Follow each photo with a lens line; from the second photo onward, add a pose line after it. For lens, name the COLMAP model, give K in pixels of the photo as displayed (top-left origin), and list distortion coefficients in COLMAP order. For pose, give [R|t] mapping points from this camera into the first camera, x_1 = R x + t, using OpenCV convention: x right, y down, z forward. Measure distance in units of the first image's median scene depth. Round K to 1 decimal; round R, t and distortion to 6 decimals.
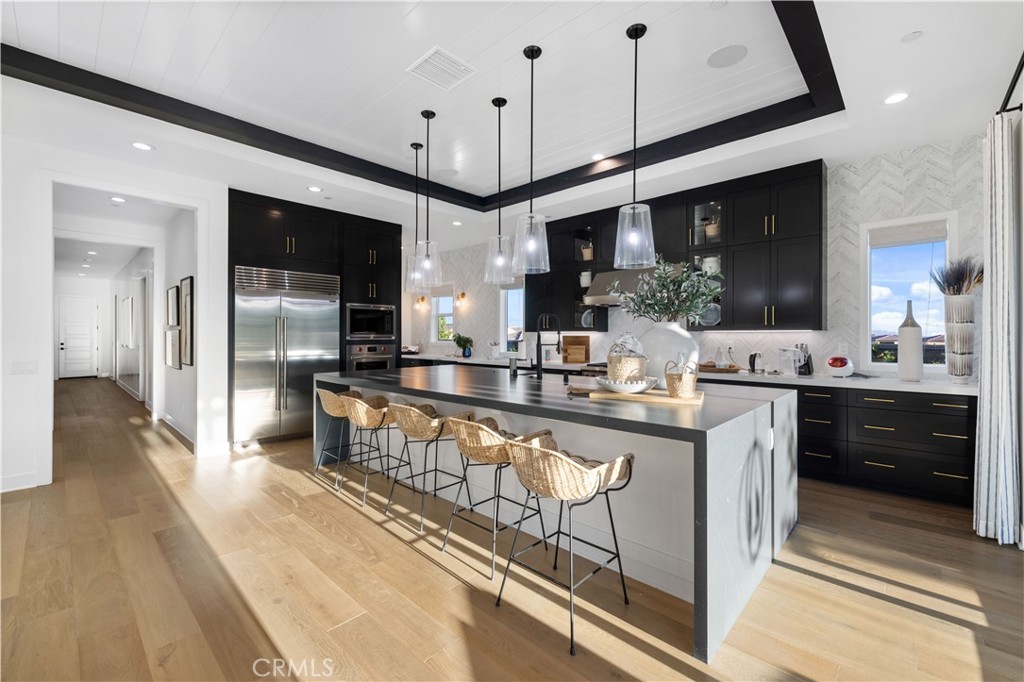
lens RADIAL K [[428.7, 0, 511.0], [0, 428.7, 338.0], [0, 0, 1]] dist [-0.000413, 0.000005]
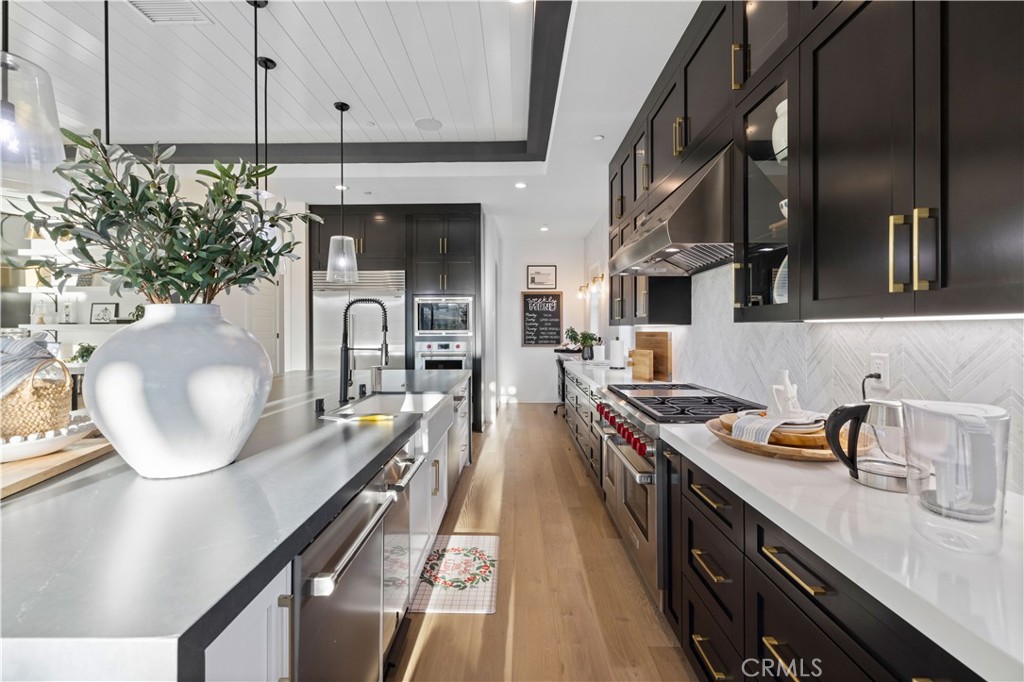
lens RADIAL K [[428.7, 0, 509.9], [0, 428.7, 333.5], [0, 0, 1]] dist [-0.000413, 0.000005]
pose [[0.675363, 0.003382, -0.737478, 0.454134], [-0.001071, 0.999993, 0.003605, -0.004856], [0.737485, -0.001645, 0.675362, 0.493380]]
